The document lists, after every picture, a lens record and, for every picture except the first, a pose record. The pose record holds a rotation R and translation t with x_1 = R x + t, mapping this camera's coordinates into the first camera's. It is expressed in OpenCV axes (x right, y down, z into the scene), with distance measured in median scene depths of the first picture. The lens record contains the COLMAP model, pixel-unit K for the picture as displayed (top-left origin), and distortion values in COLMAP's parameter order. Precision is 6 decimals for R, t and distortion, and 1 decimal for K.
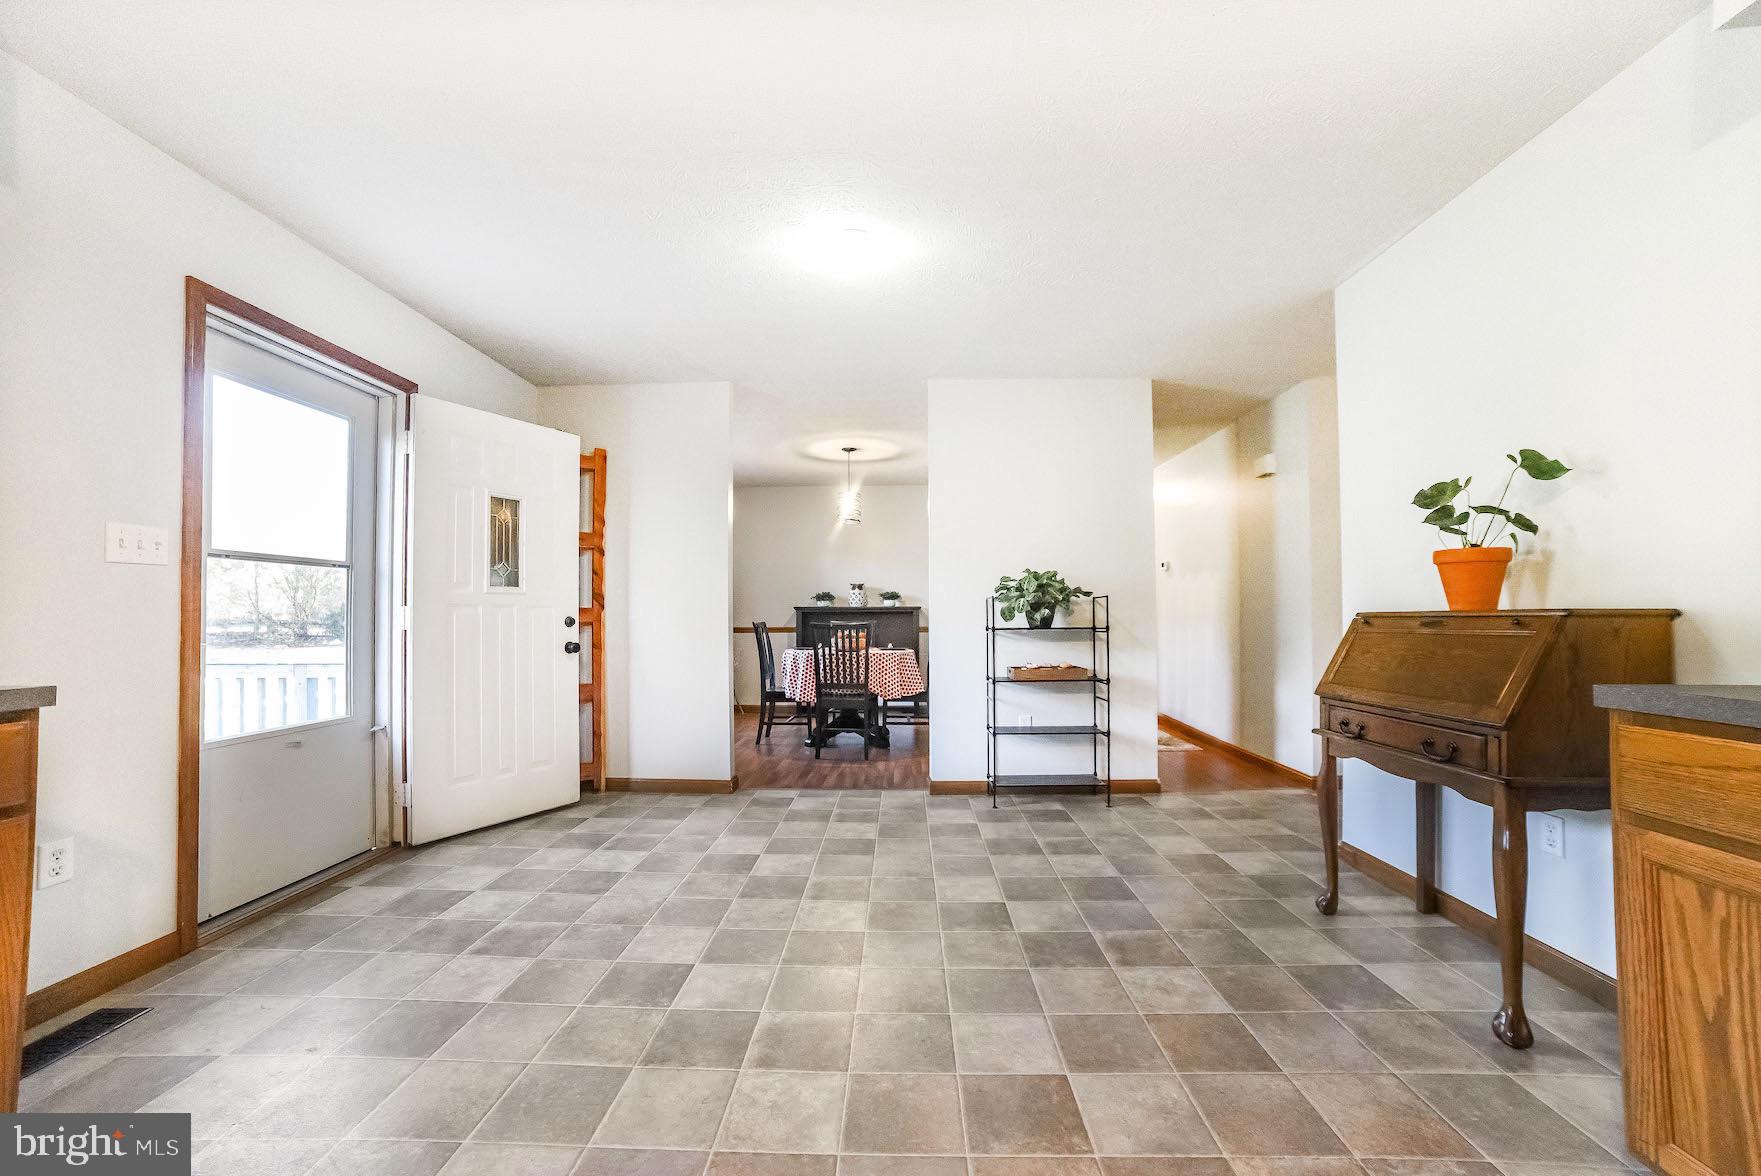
lens RADIAL K [[712.7, 0, 882.2], [0, 712.7, 603.8], [0, 0, 1]] dist [-0.084334, 0.033009]
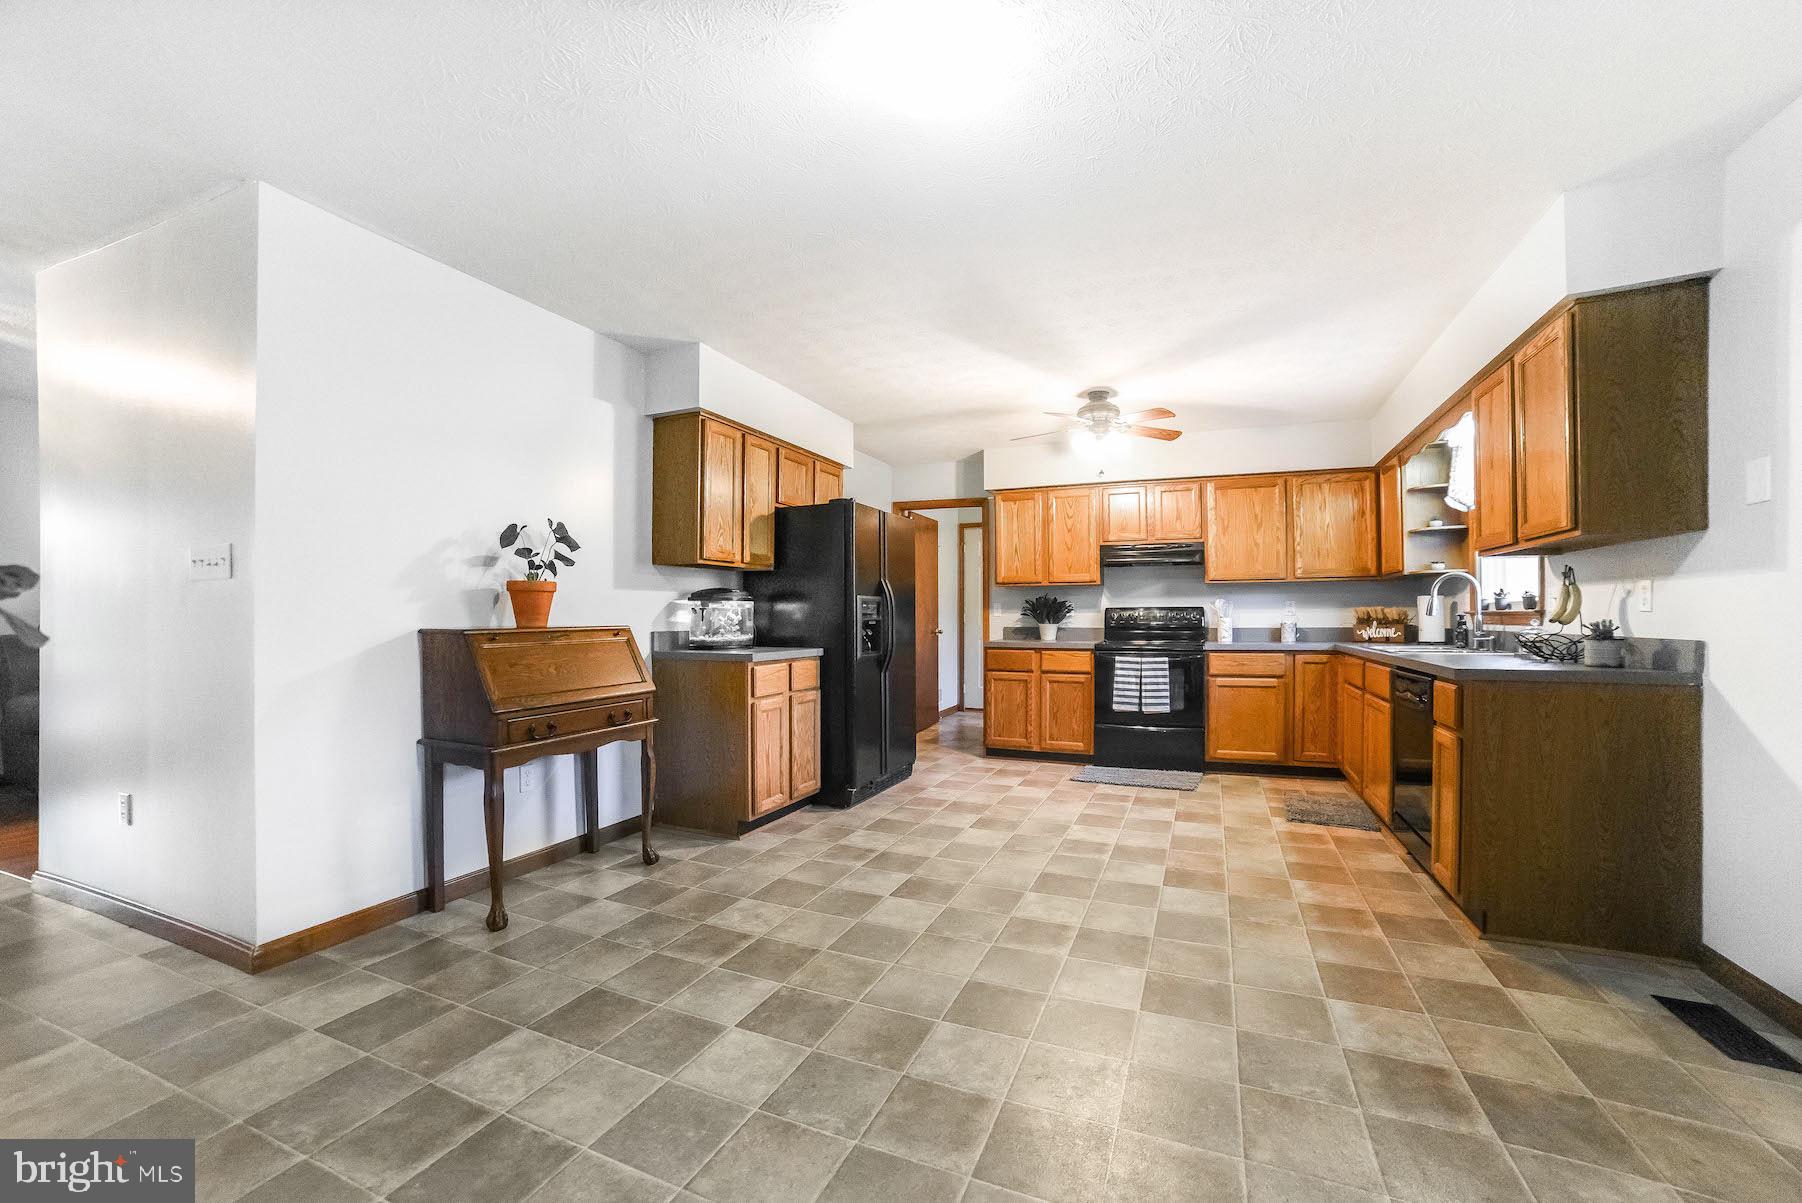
lens RADIAL K [[720.1, 0, 909.0], [0, 720.1, 612.6], [0, 0, 1]] dist [-0.086703, 0.035836]
pose [[-0.932081, 0.005590, 0.362206, -0.283008], [-0.003170, 0.999717, -0.023586, 0.010588], [-0.362235, -0.023132, -0.931800, 1.742782]]
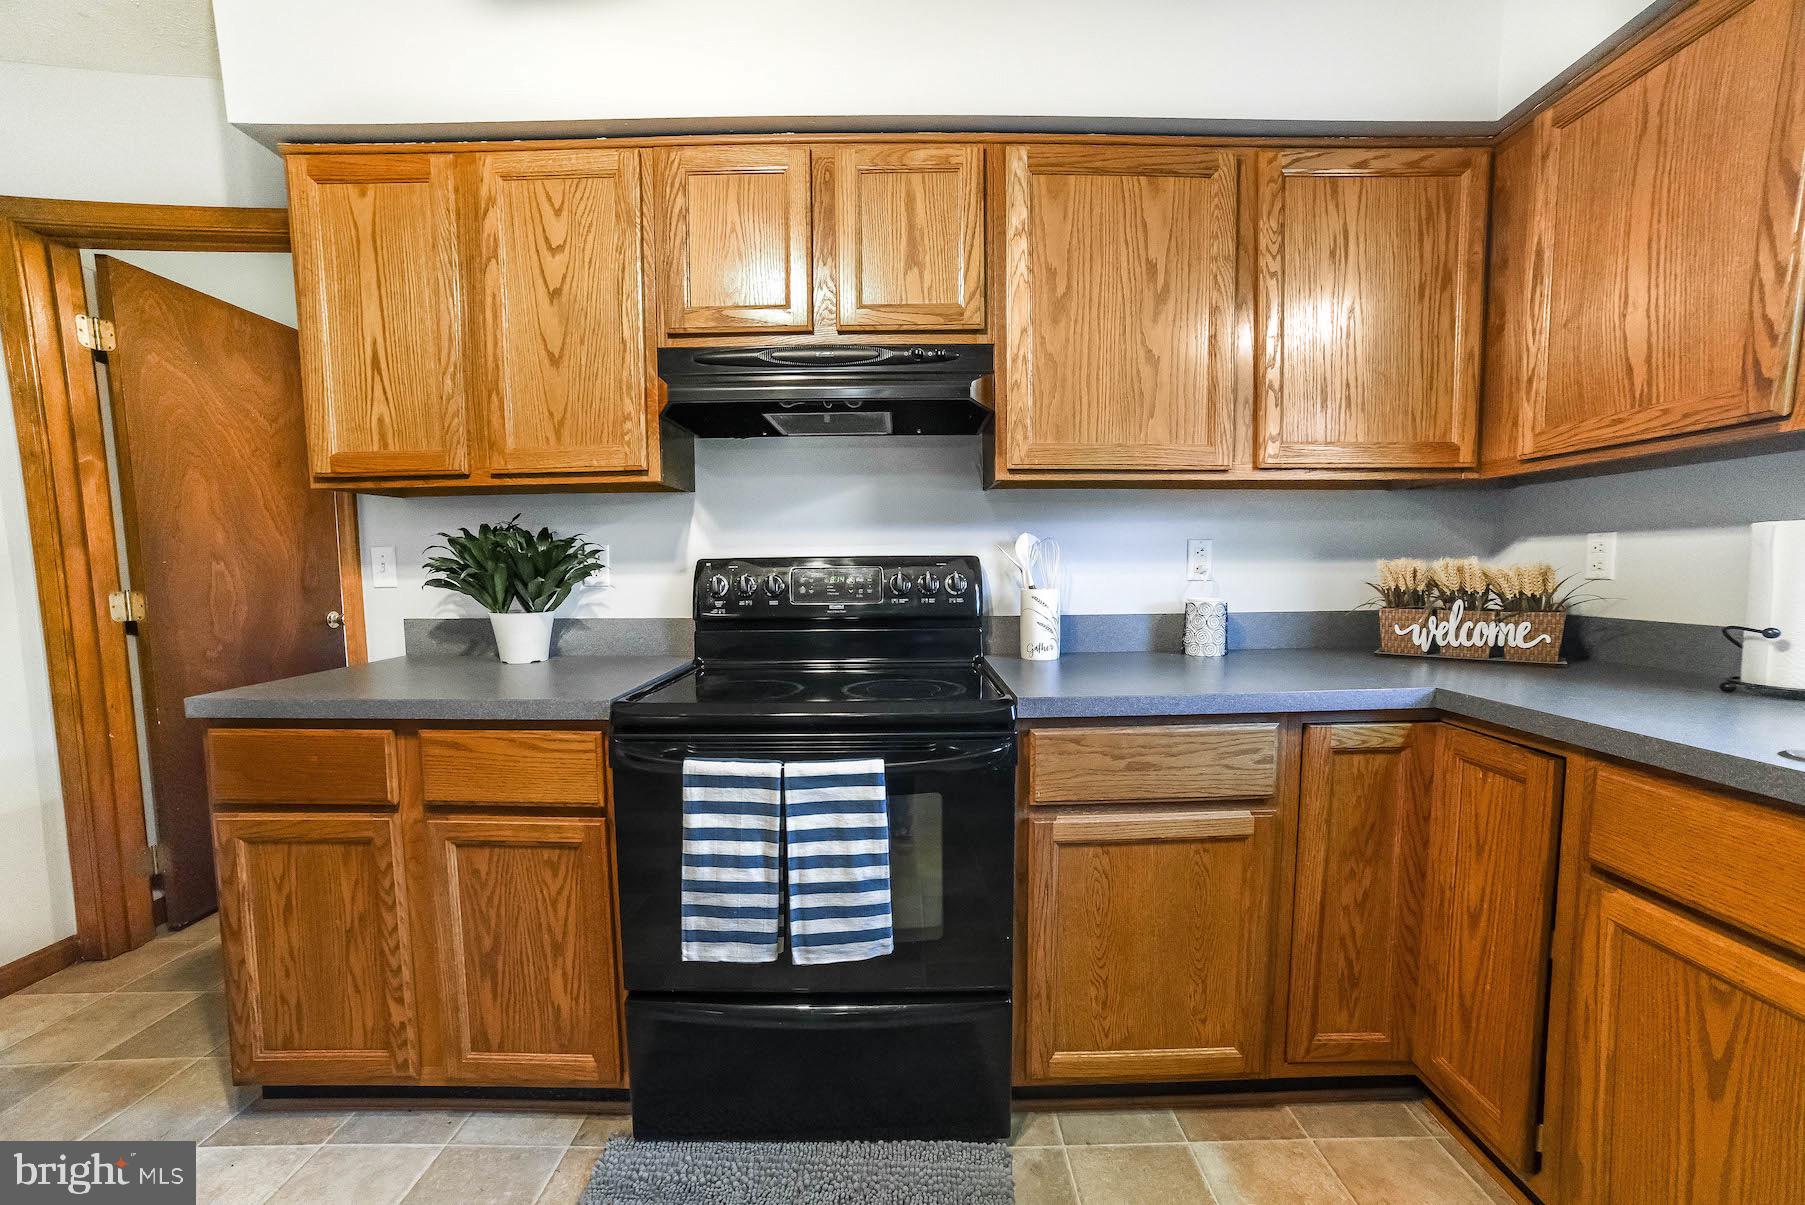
lens RADIAL K [[711.7, 0, 900.6], [0, 711.7, 619.8], [0, 0, 1]] dist [-0.080952, 0.034096]
pose [[-0.999659, 0.010910, -0.023728, -0.233679], [0.009403, 0.997987, 0.062712, -0.045276], [0.024364, 0.062467, -0.997750, 0.055793]]
